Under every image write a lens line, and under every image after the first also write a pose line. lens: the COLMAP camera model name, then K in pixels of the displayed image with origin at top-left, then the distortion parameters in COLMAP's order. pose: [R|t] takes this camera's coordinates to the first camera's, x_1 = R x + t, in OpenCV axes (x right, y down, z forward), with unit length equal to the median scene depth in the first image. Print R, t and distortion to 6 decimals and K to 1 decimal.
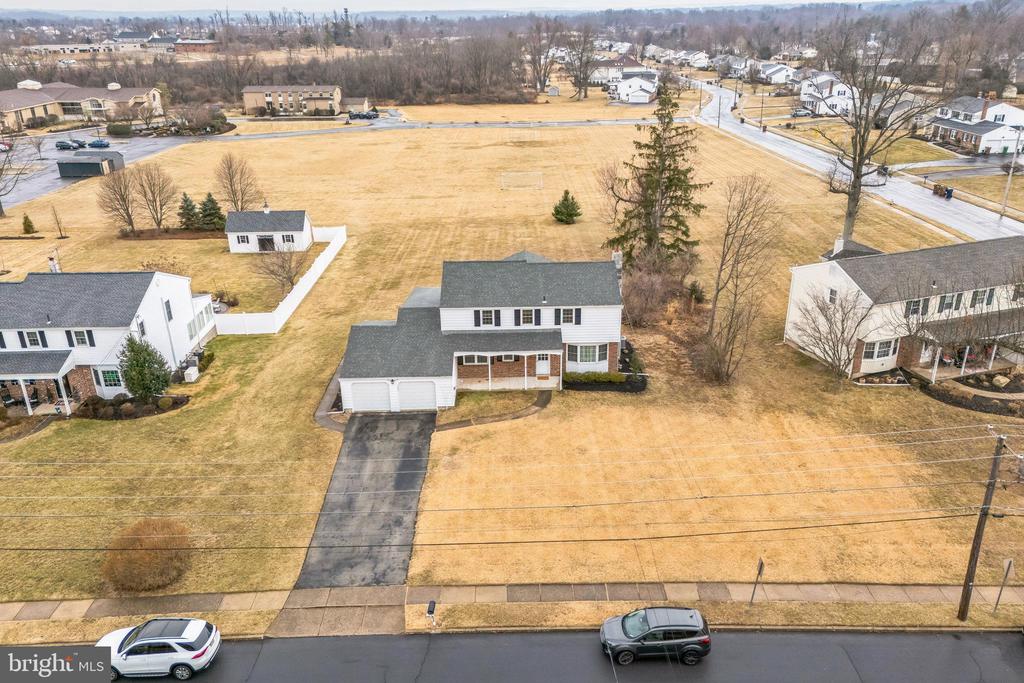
lens RADIAL K [[768.2, 0, 515.9], [0, 768.2, 325.2], [0, 0, 1]] dist [0.092779, -0.082435]
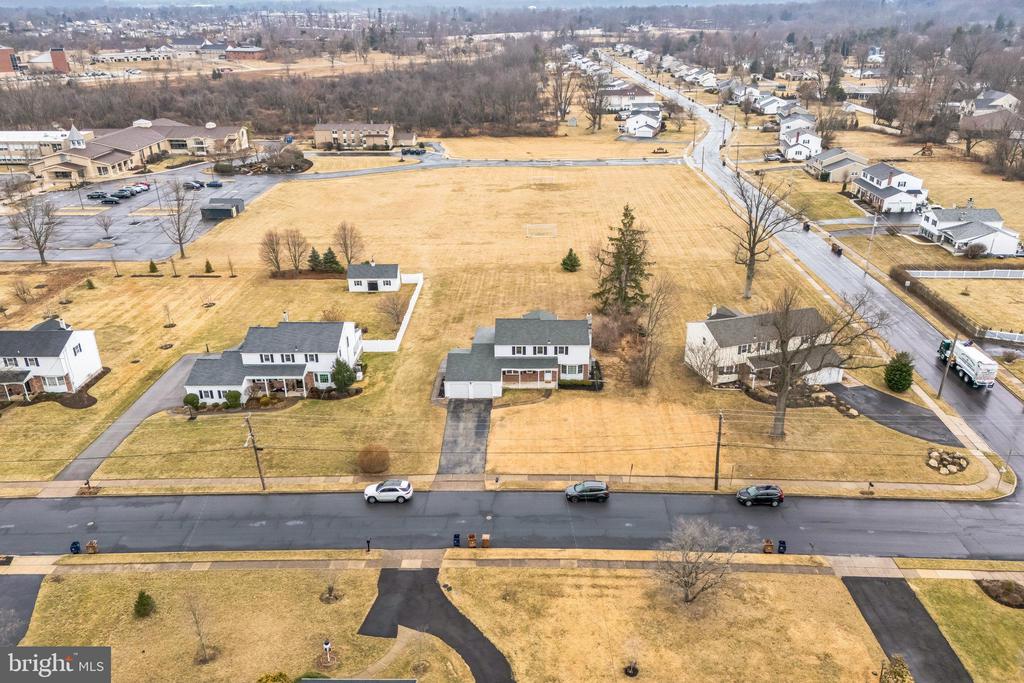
lens RADIAL K [[768.2, 0, 515.9], [0, 768.2, 325.2], [0, 0, 1]] dist [0.092779, -0.082435]
pose [[0.999492, 0.015657, -0.027760, 0.006858], [-0.015079, 0.999668, 0.020902, -0.108760], [0.028078, -0.020473, 0.999396, -0.877004]]
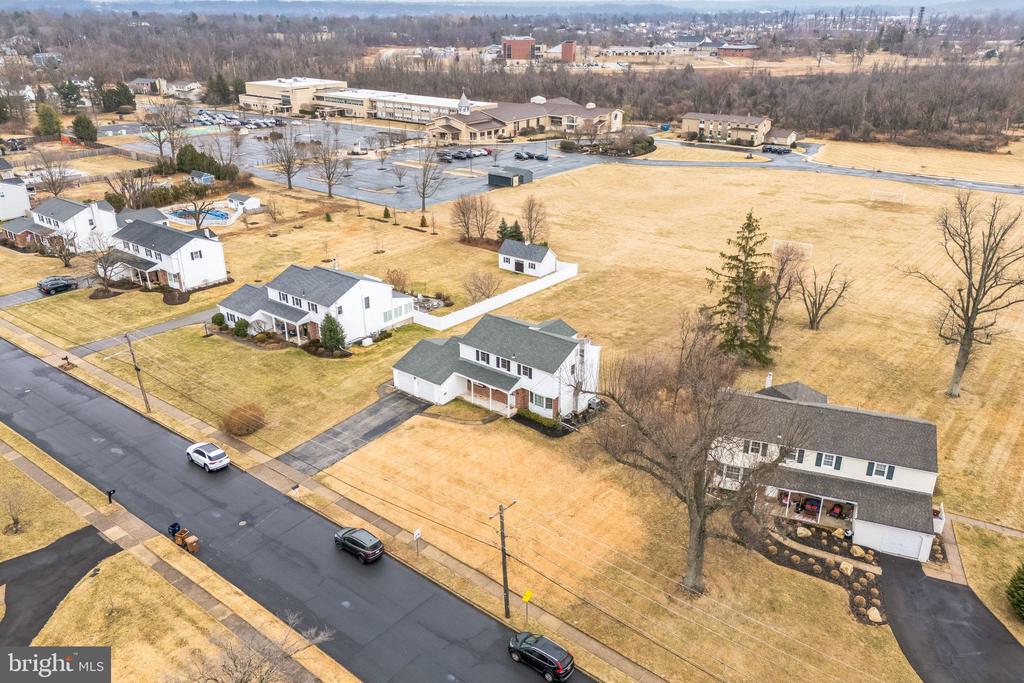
lens RADIAL K [[768.2, 0, 515.9], [0, 768.2, 325.2], [0, 0, 1]] dist [0.092779, -0.082435]
pose [[0.774251, 0.250946, -0.581000, 0.853842], [-0.243163, 0.965518, 0.092984, -0.220577], [0.584300, 0.069285, 0.808574, -0.186974]]
